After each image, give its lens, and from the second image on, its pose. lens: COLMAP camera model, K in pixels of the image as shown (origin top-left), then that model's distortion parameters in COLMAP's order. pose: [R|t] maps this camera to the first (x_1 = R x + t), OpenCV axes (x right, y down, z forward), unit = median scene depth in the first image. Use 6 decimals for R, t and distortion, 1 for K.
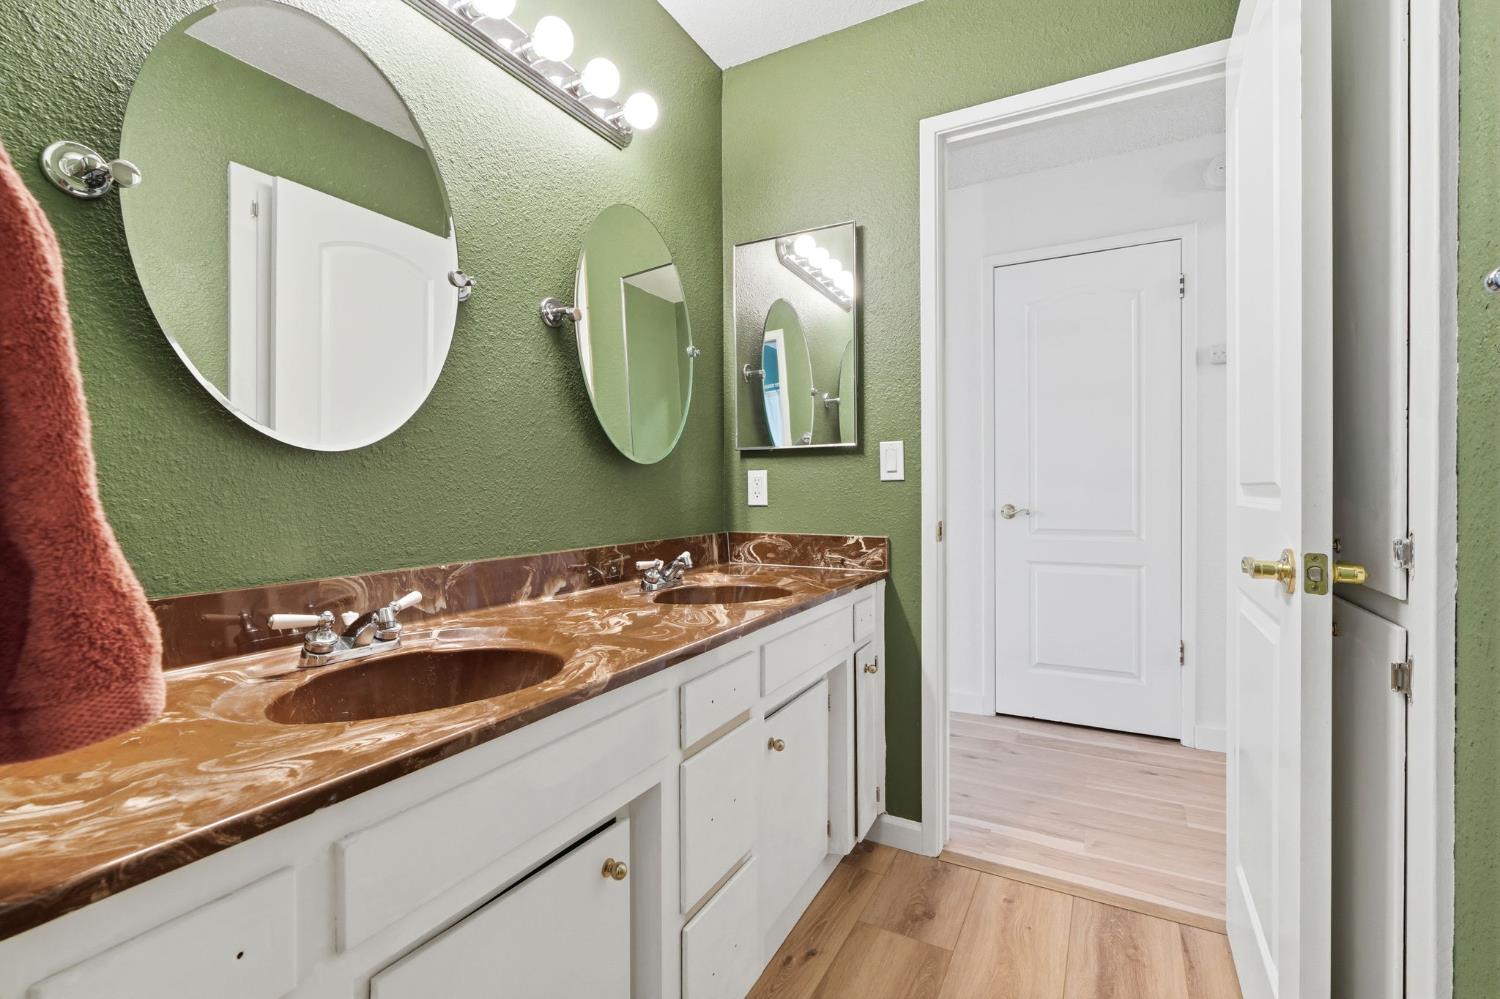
lens RADIAL K [[671.4, 0, 756.7], [0, 671.4, 493.7], [0, 0, 1]] dist [0.001430, 0.000519]
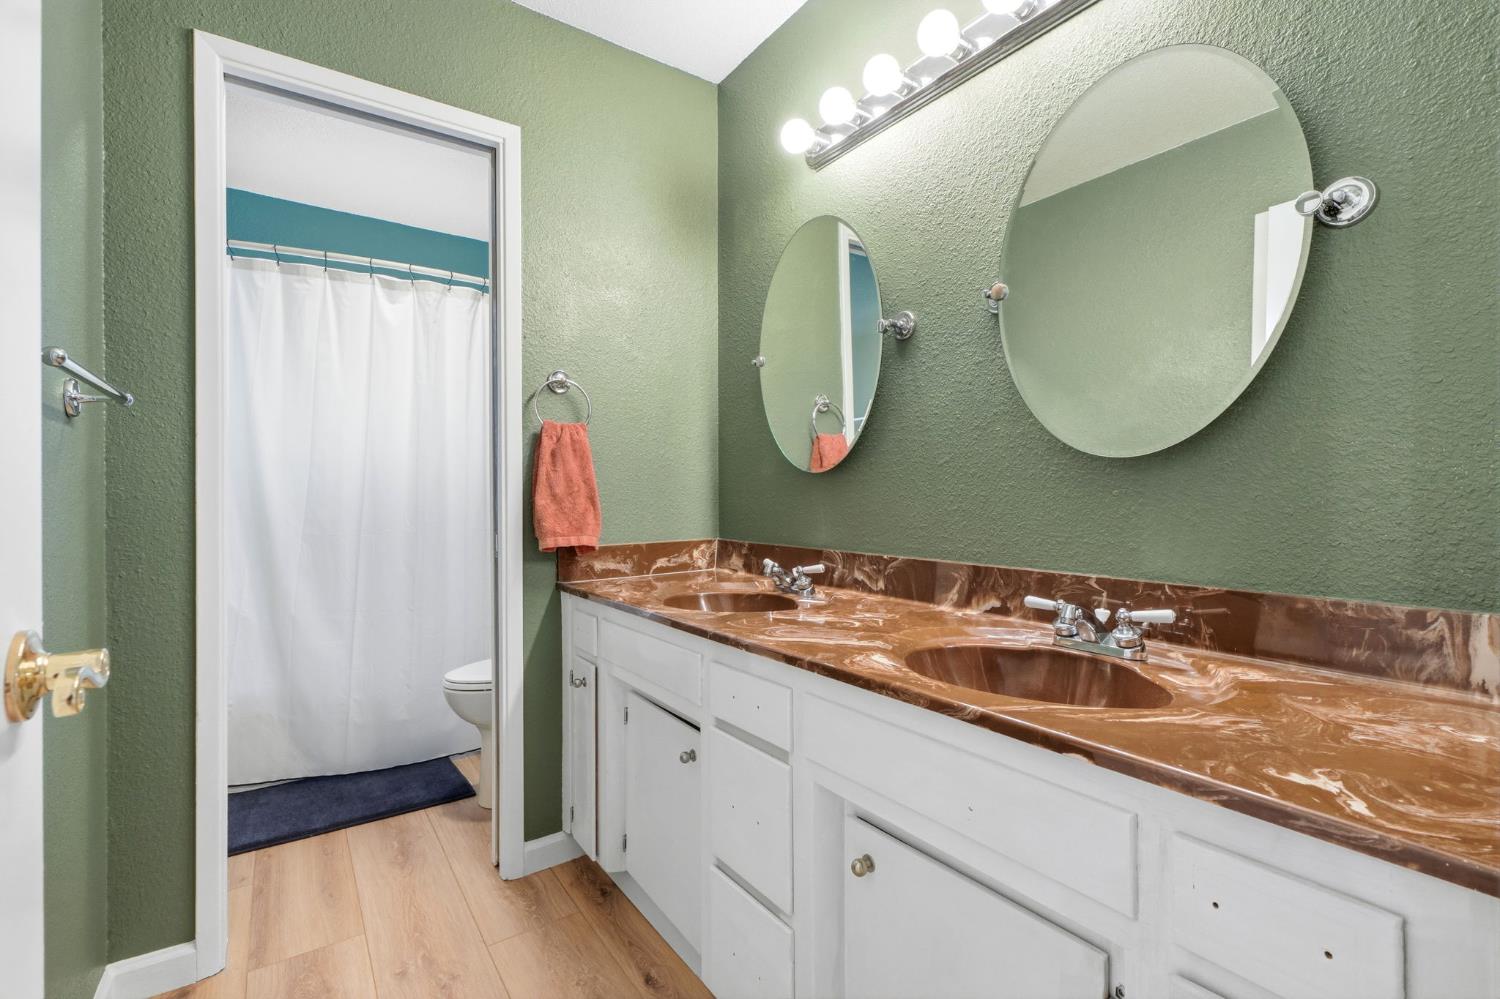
lens RADIAL K [[671.4, 0, 756.0], [0, 671.4, 494.4], [0, 0, 1]] dist [0.001430, 0.000519]
pose [[-0.439961, 0.006557, -0.897993, 0.680345], [-0.002327, 0.999962, 0.008442, -0.016562], [0.898014, 0.005804, -0.439929, 1.169214]]
